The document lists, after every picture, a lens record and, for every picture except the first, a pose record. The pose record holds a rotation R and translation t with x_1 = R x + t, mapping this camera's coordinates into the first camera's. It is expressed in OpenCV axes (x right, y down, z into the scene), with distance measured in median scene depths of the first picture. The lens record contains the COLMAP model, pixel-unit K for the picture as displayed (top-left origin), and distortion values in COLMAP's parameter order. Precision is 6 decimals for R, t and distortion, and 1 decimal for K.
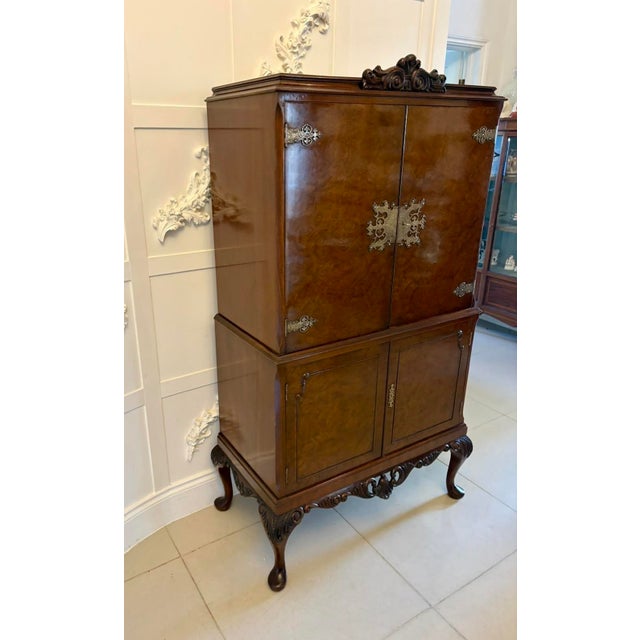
lens RADIAL K [[498.5, 0, 289.2], [0, 498.5, 322.5], [0, 0, 1]] dist [0.005876, -0.004303]
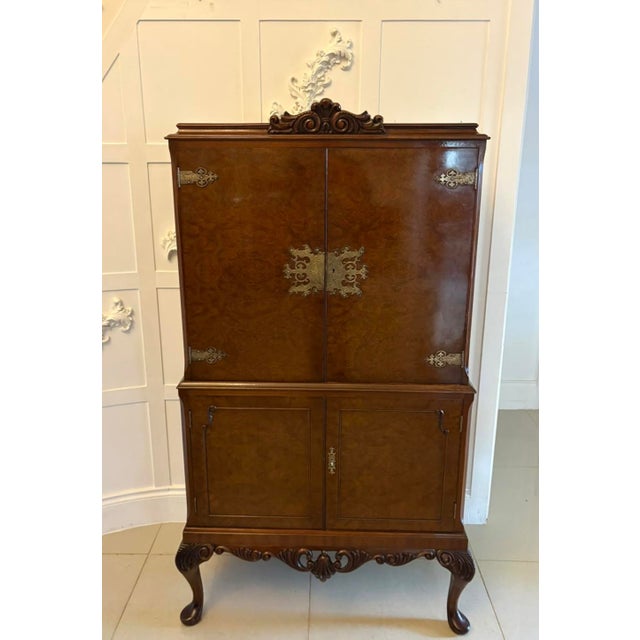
lens RADIAL K [[550.1, 0, 318.2], [0, 550.1, 284.4], [0, 0, 1]] dist [0.011859, -0.007814]
pose [[0.839792, 0.140004, -0.524545, 0.711847], [-0.195511, 0.979342, -0.051618, -0.112740], [0.506482, 0.145903, 0.849816, 0.130636]]
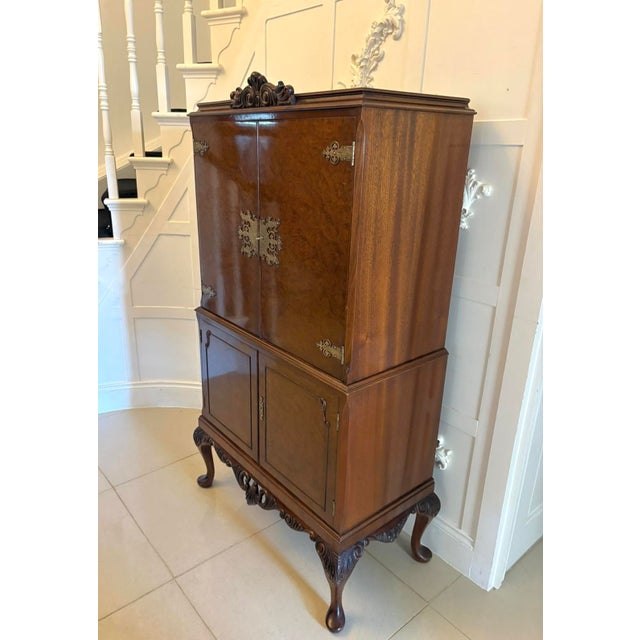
lens RADIAL K [[498.5, 0, 289.2], [0, 498.5, 322.5], [0, 0, 1]] dist [0.005876, -0.004303]
pose [[0.116477, 0.347026, -0.930595, 1.181375], [-0.362408, 0.887218, 0.285490, -0.340666], [0.924713, 0.304002, 0.229105, 0.844156]]
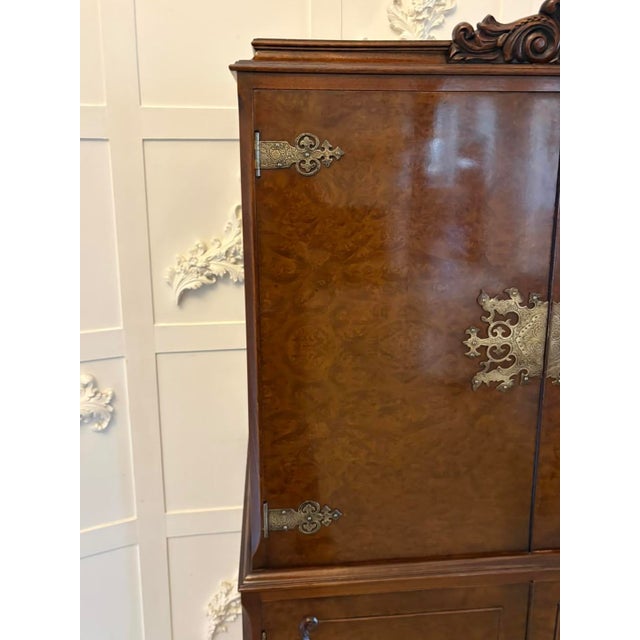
lens RADIAL K [[559.3, 0, 324.7], [0, 559.3, 250.6], [0, 0, 1]] dist [0.009093, 0.000254]
pose [[0.898684, 0.084504, -0.430379, 0.238422], [-0.156262, 0.978562, -0.134156, -0.168373], [0.409816, 0.187816, 0.892623, 0.423541]]
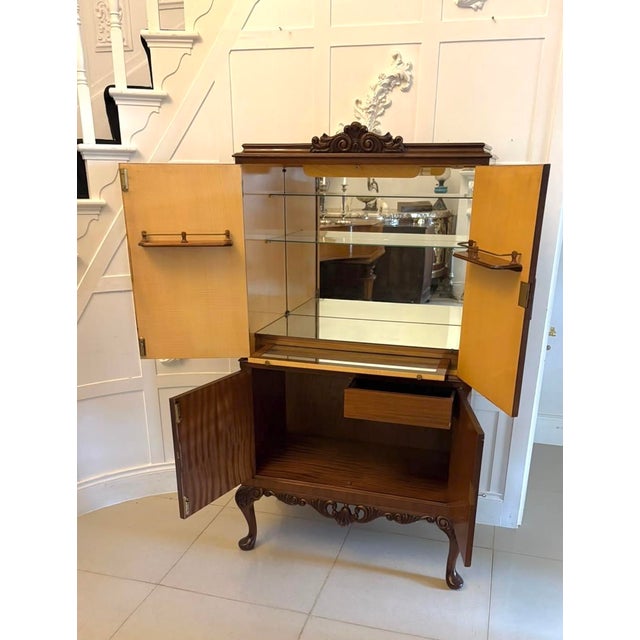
lens RADIAL K [[632.6, 0, 323.9], [0, 632.6, 420.2], [0, 0, 1]] dist [0.070843, -0.084025]
pose [[0.667963, 0.283955, -0.687892, 1.210289], [-0.270354, 0.953781, 0.131190, -0.042658], [0.693351, 0.098344, 0.713858, -0.037249]]
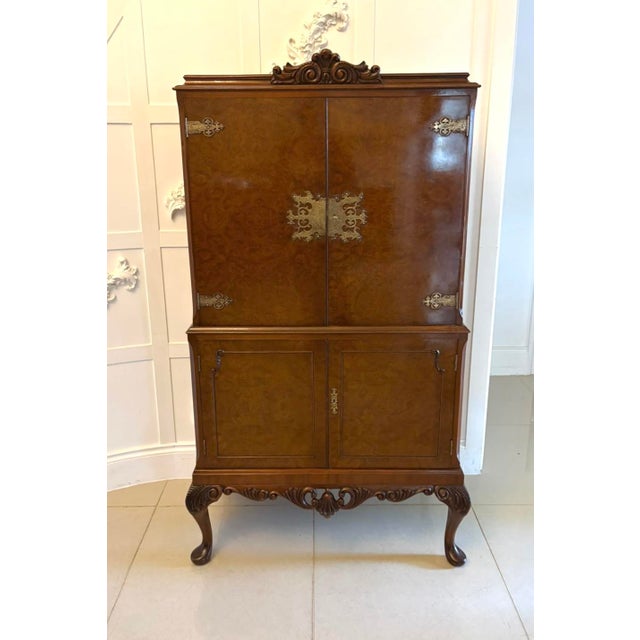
lens RADIAL K [[559.4, 0, 318.2], [0, 559.4, 284.6], [0, 0, 1]] dist [0.011073, -0.003749]
pose [[0.850935, 0.132607, -0.508256, 0.742089], [-0.181100, 0.982346, -0.046903, -0.012715], [0.493064, 0.131957, 0.859928, 0.072961]]
